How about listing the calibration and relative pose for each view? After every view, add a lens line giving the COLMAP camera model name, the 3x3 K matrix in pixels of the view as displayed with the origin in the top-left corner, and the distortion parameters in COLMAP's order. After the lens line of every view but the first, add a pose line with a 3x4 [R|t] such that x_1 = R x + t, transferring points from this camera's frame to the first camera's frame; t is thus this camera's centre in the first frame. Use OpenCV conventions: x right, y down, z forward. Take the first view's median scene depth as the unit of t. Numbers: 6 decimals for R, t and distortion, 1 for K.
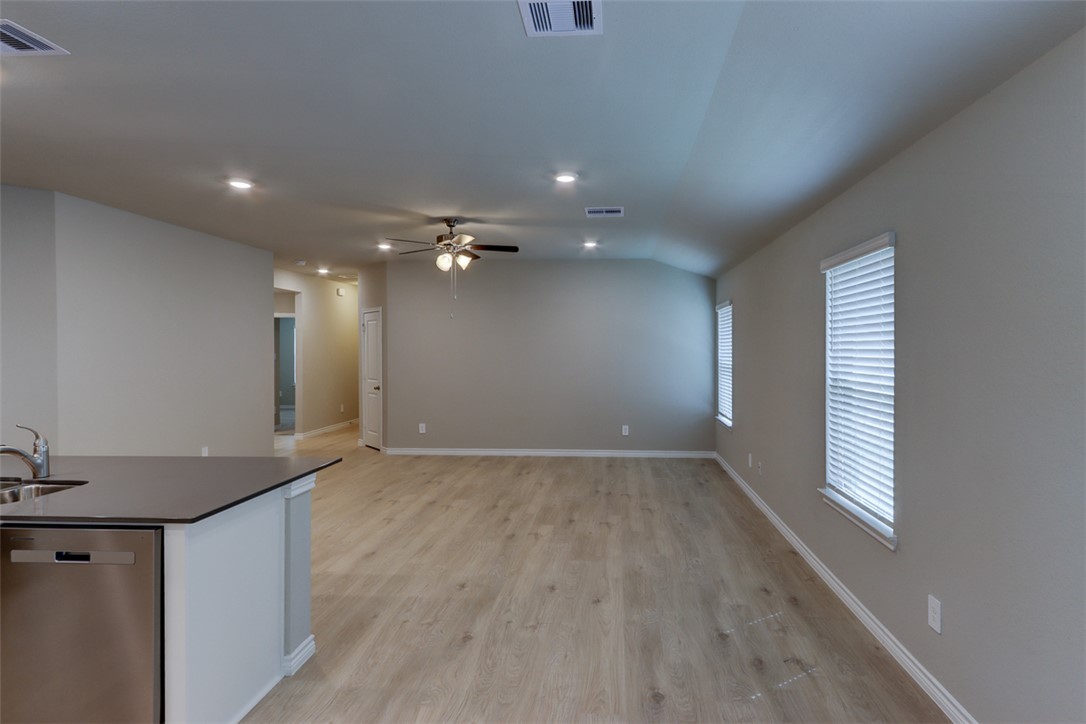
lens RADIAL K [[560.7, 0, 583.3], [0, 560.7, 348.7], [0, 0, 1]] dist [0.012840, -0.001026]
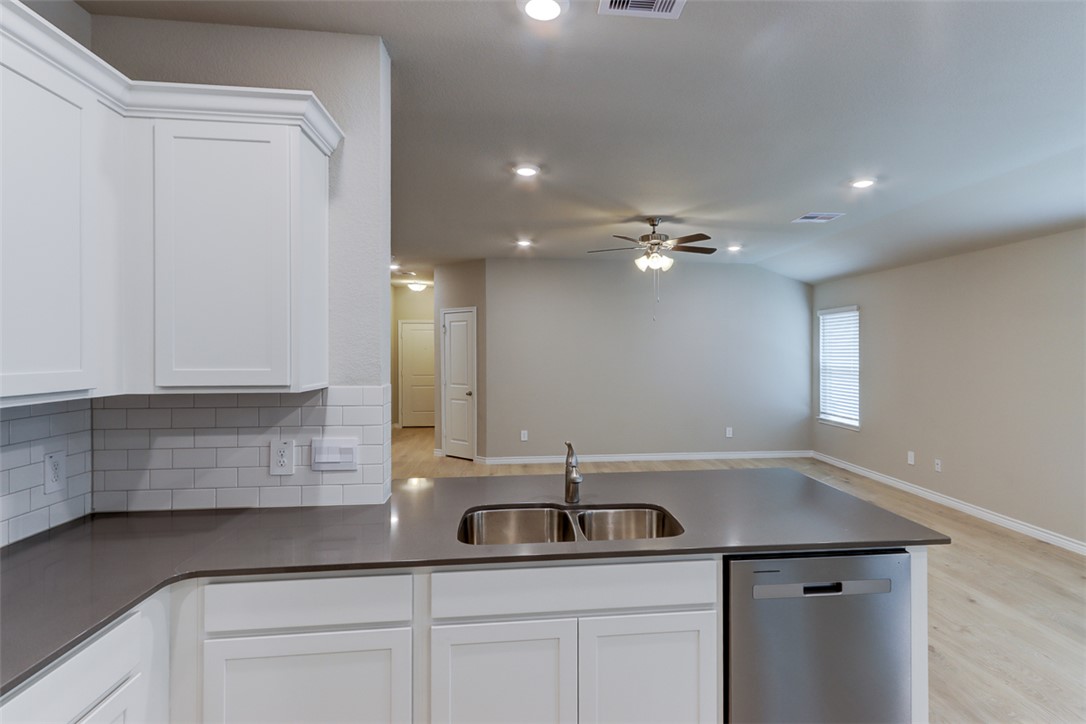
lens RADIAL K [[560.7, 0, 584.2], [0, 560.7, 346.0], [0, 0, 1]] dist [0.012840, -0.001026]
pose [[0.983012, 0.002330, 0.183529, -0.643557], [-0.000989, 0.999972, -0.007396, -0.004113], [-0.183541, 0.007089, 0.982987, 0.085914]]
